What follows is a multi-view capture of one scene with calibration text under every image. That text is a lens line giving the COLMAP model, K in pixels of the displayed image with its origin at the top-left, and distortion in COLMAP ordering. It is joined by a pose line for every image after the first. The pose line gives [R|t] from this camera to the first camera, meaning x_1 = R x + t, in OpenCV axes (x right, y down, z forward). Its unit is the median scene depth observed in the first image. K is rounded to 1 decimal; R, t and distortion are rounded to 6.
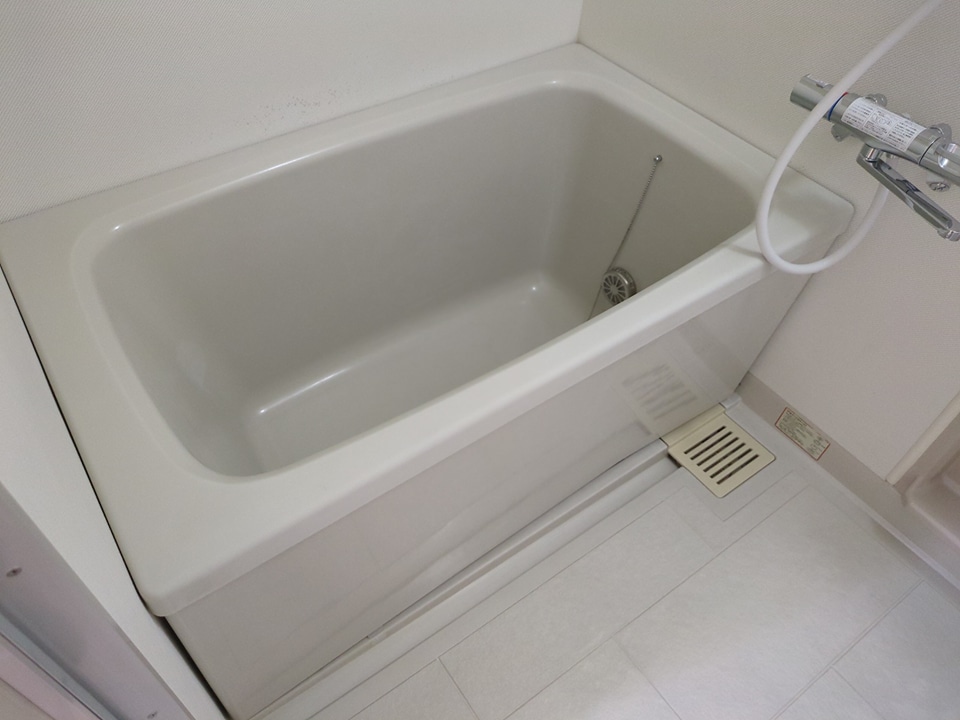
lens RADIAL K [[716.4, 0, 484.2], [0, 716.4, 348.2], [0, 0, 1]] dist [0.096817, -0.054768]
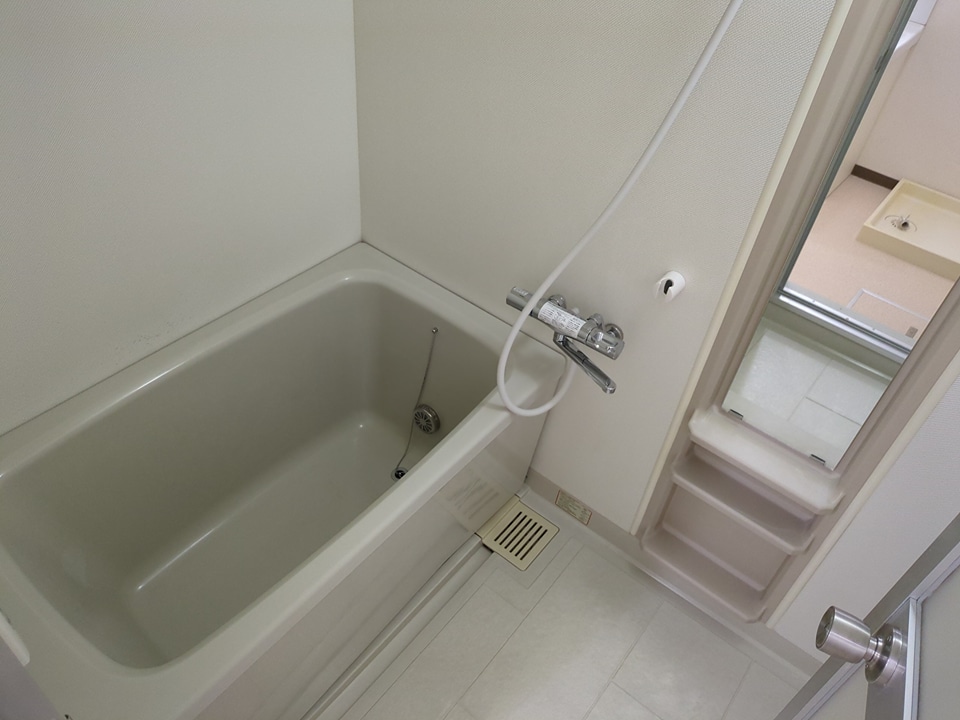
lens RADIAL K [[716.4, 0, 484.2], [0, 716.4, 348.2], [0, 0, 1]] dist [0.096817, -0.054768]
pose [[0.963749, -0.157960, 0.215028, 0.034327], [0.172373, 0.983767, -0.049893, -0.140271], [-0.203657, 0.085149, 0.975333, -0.309938]]
